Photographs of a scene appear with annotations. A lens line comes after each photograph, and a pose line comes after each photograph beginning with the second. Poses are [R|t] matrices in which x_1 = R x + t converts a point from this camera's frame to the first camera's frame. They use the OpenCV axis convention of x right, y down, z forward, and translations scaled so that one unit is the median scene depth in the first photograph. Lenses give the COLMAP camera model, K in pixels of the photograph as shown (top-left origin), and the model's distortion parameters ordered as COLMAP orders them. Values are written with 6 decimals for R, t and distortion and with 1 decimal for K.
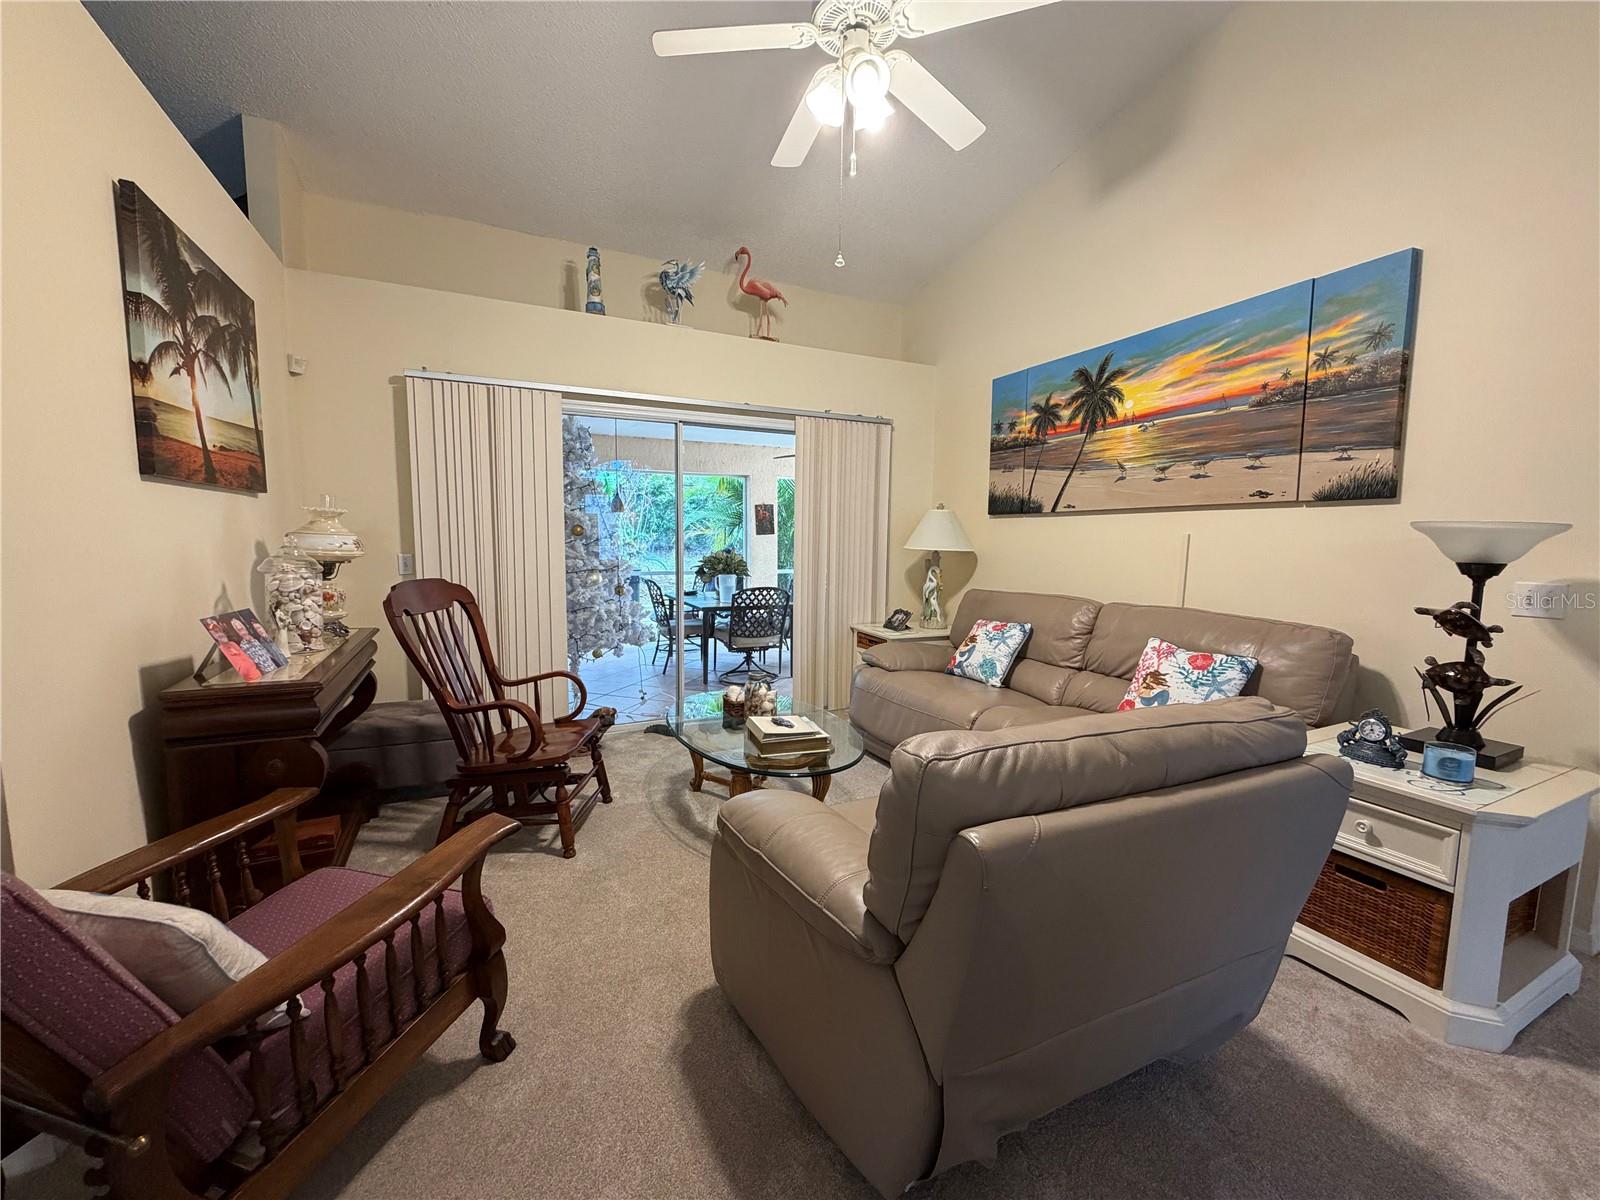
lens RADIAL K [[643.8, 0, 796.8], [0, 643.8, 594.6], [0, 0, 1]] dist [-0.000655, -0.000020]
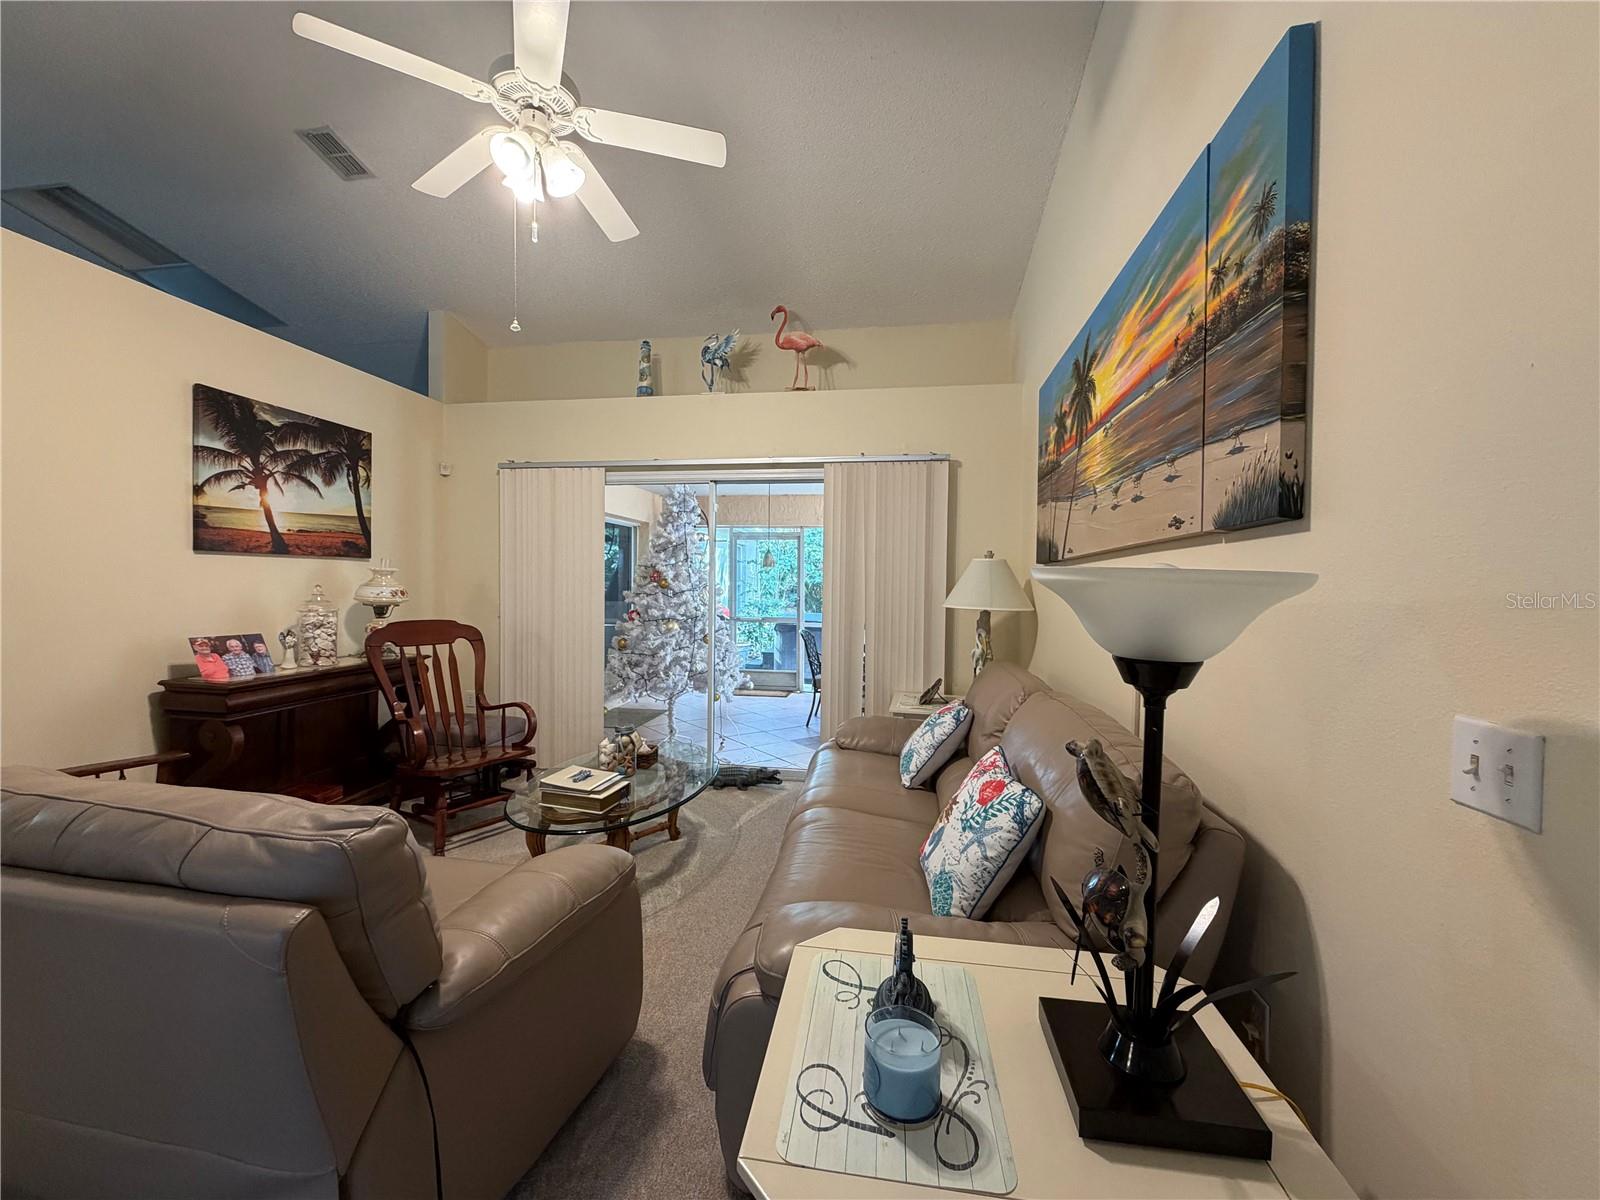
lens RADIAL K [[643.8, 0, 796.8], [0, 643.8, 594.6], [0, 0, 1]] dist [-0.000655, -0.000020]
pose [[0.817638, 0.010735, -0.575632, 0.877541], [-0.057832, 0.996301, -0.063565, -0.039164], [0.572820, 0.085263, 0.815235, 0.379378]]
